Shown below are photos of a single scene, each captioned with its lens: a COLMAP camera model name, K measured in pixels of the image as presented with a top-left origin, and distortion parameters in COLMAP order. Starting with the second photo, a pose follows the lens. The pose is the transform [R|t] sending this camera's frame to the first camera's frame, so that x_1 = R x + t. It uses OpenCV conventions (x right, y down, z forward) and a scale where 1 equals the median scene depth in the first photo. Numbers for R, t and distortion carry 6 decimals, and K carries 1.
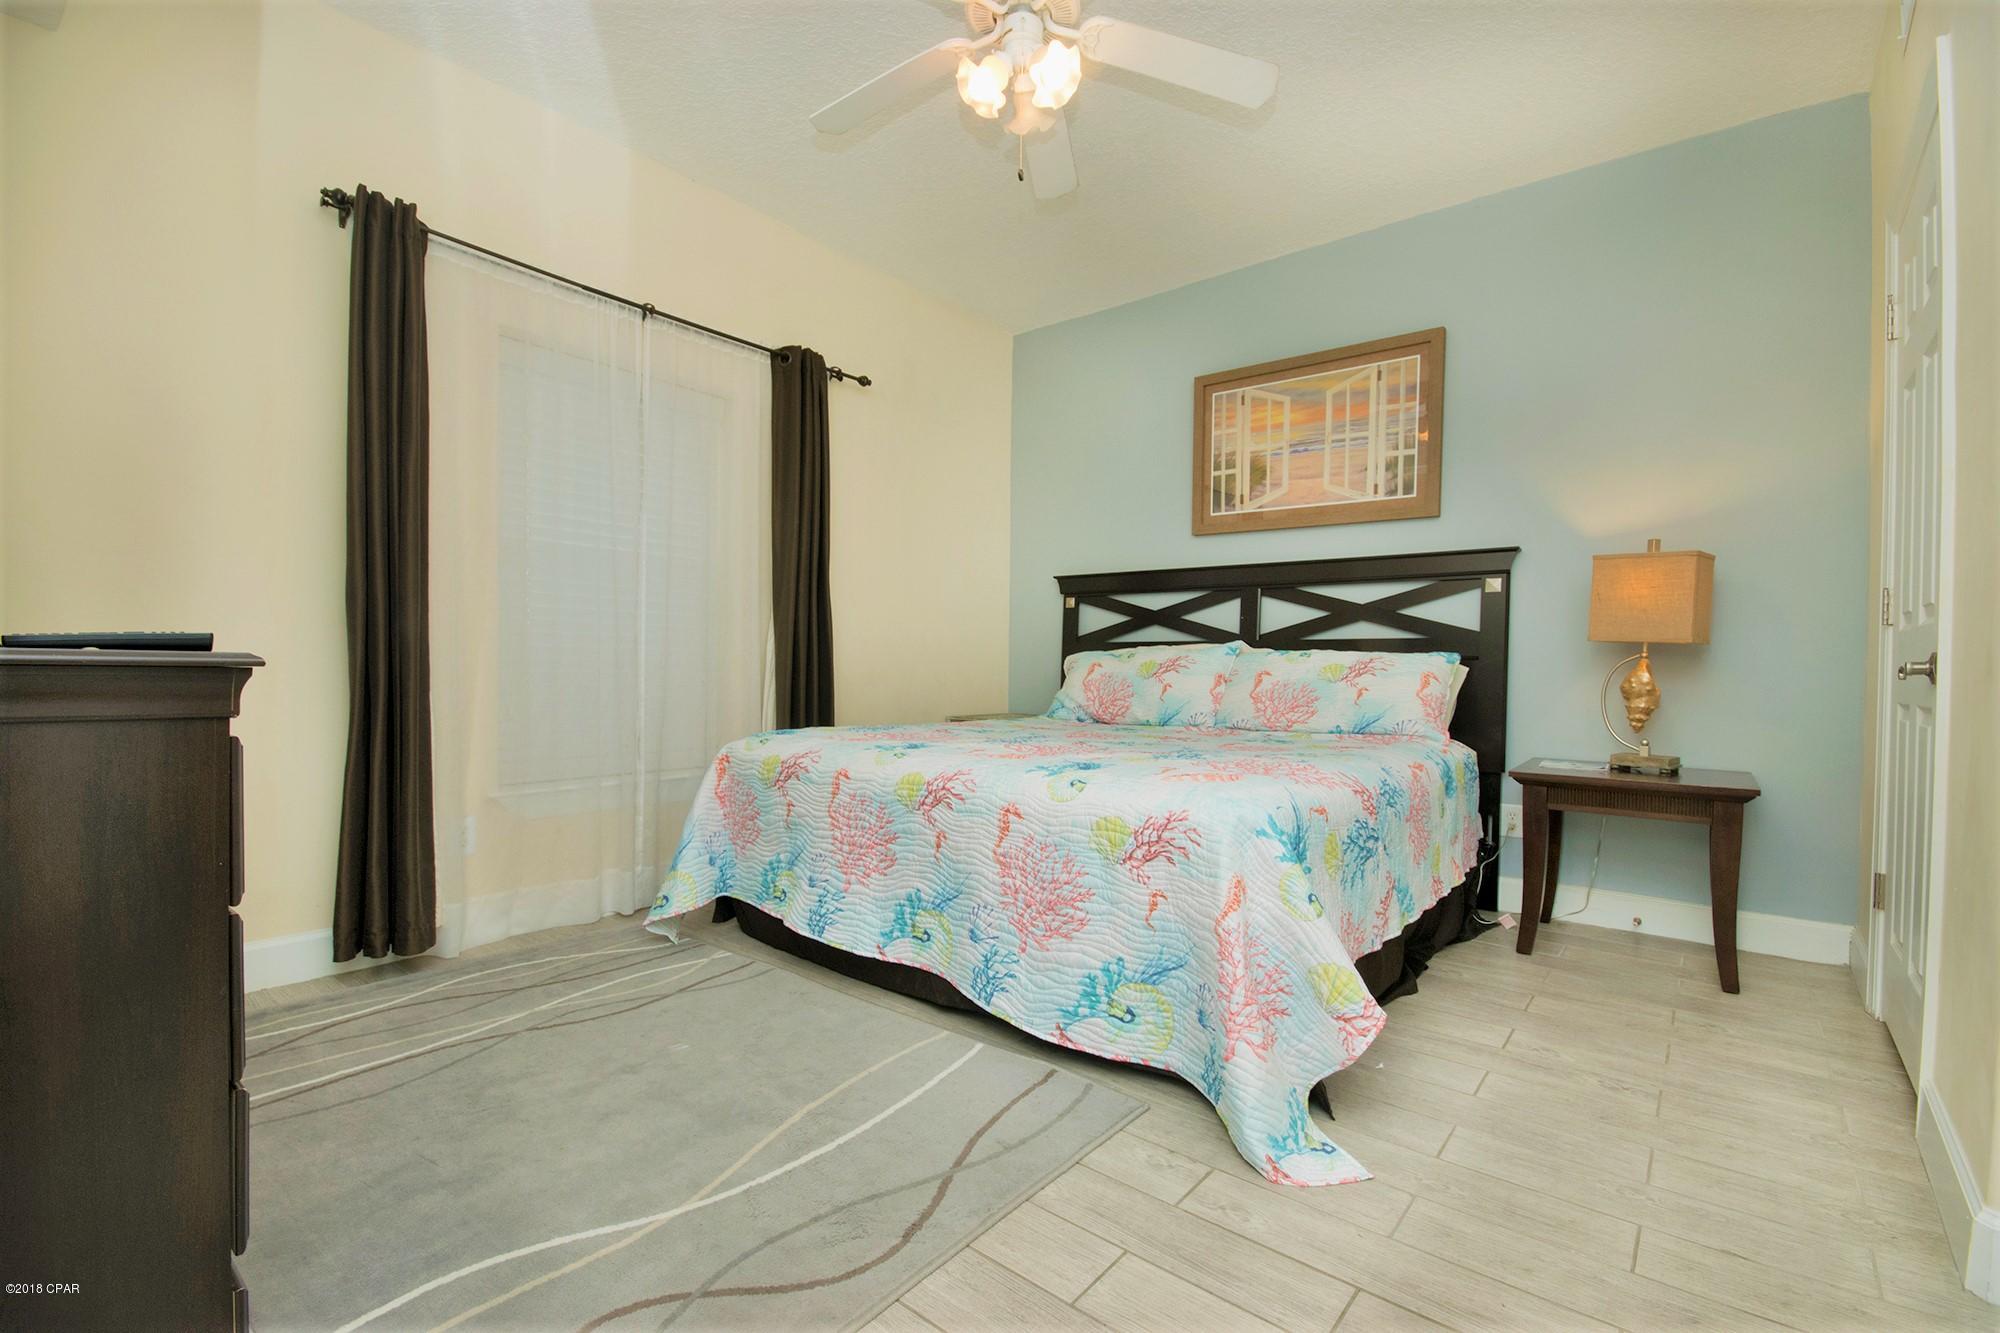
lens RADIAL K [[872.9, 0, 1000.0], [0, 872.9, 666.5], [0, 0, 1]] dist [0.000231, -0.008600]
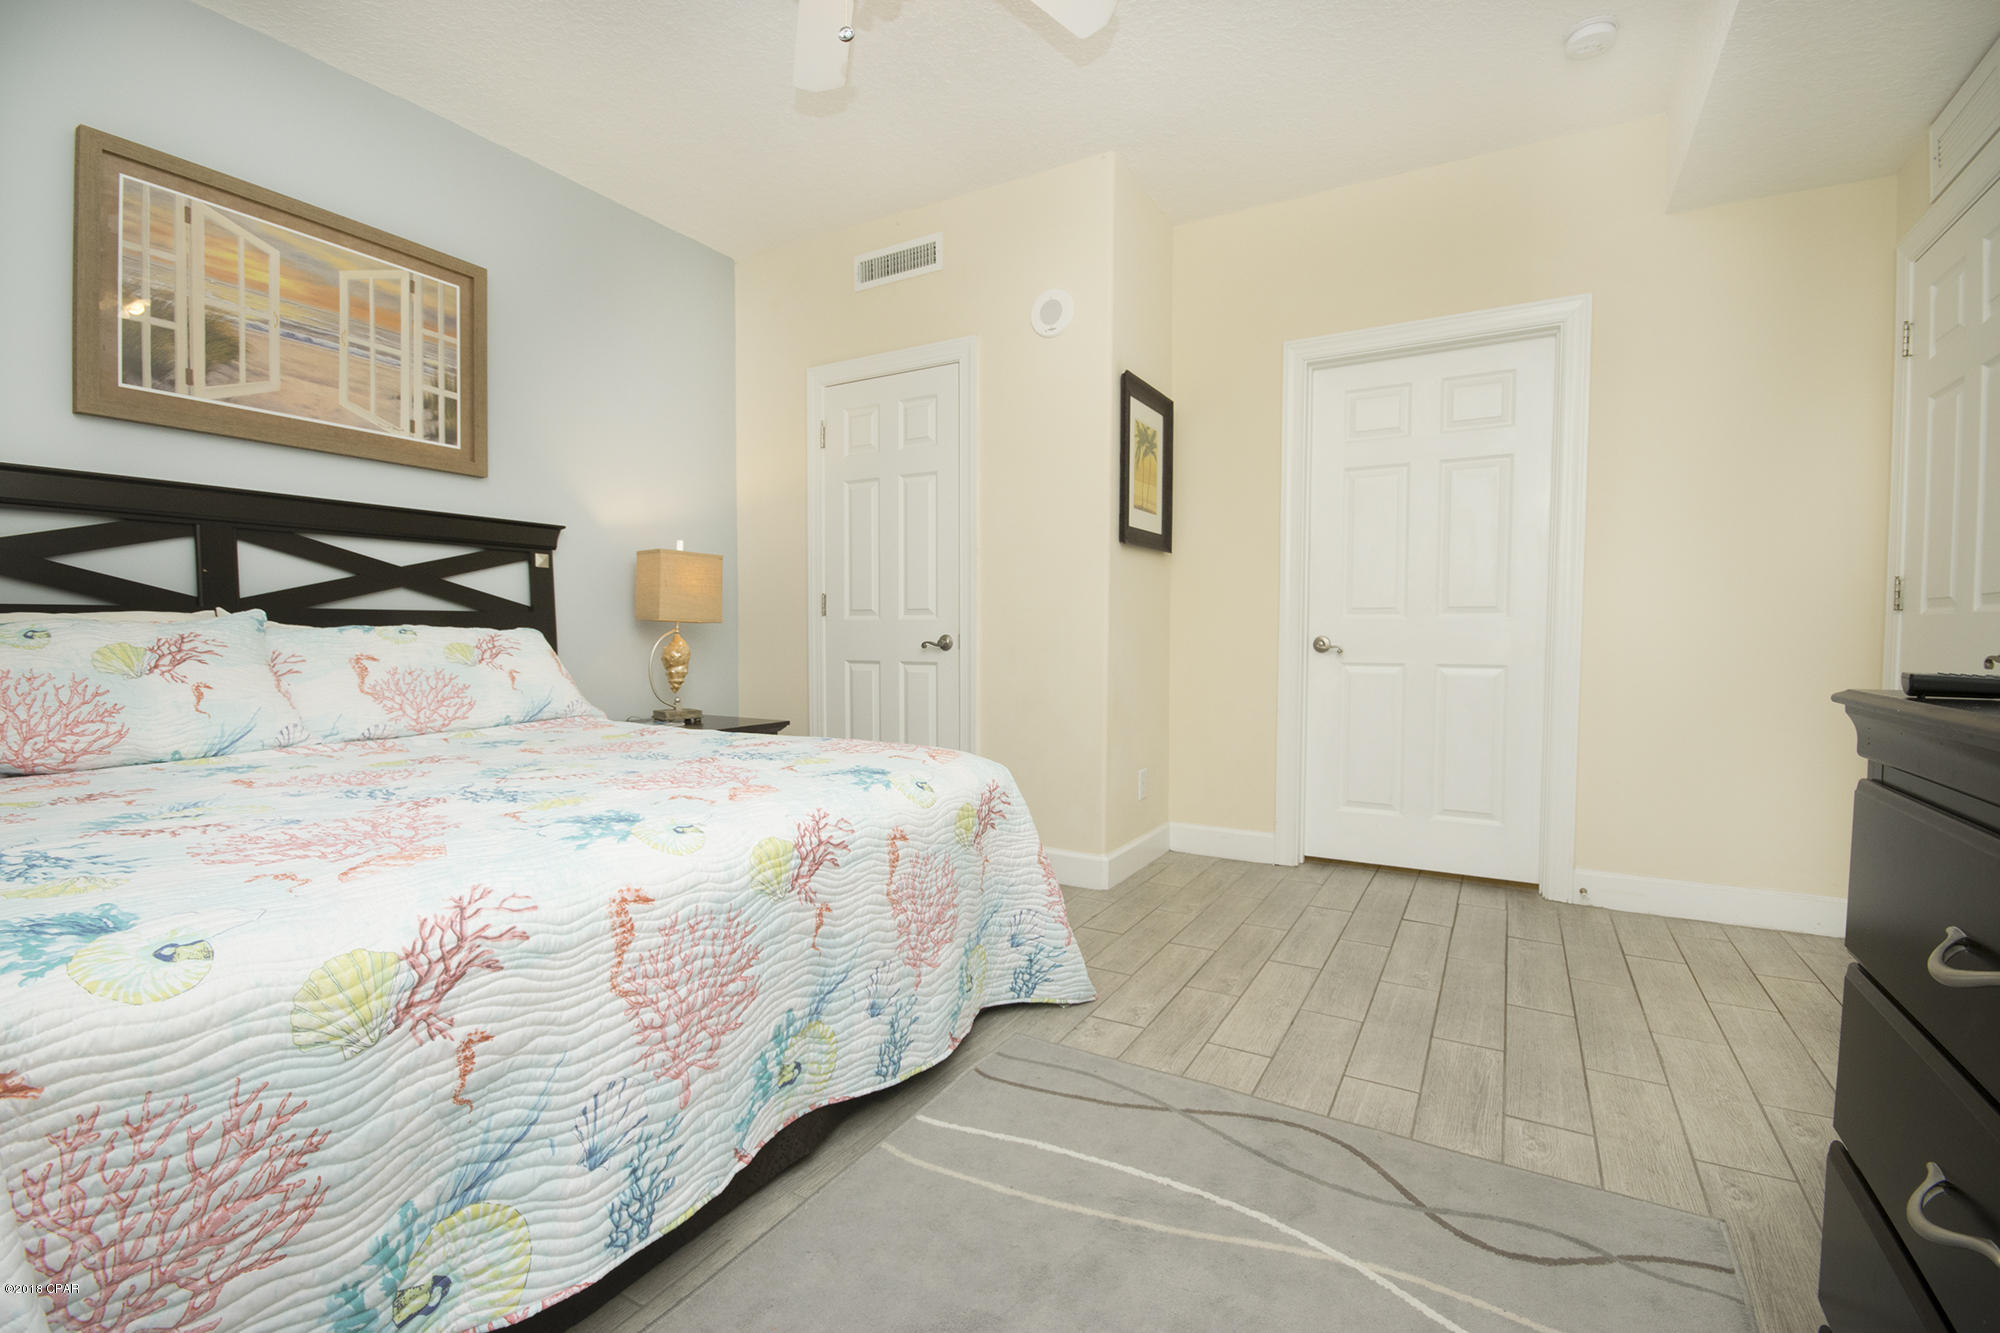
lens RADIAL K [[872.9, 0, 1000.0], [0, 872.9, 666.5], [0, 0, 1]] dist [0.000231, -0.008600]
pose [[-0.153698, -0.051818, 0.986758, -0.482747], [-0.003913, 0.998648, 0.051833, -0.024662], [-0.988110, 0.004105, -0.153693, 0.603276]]
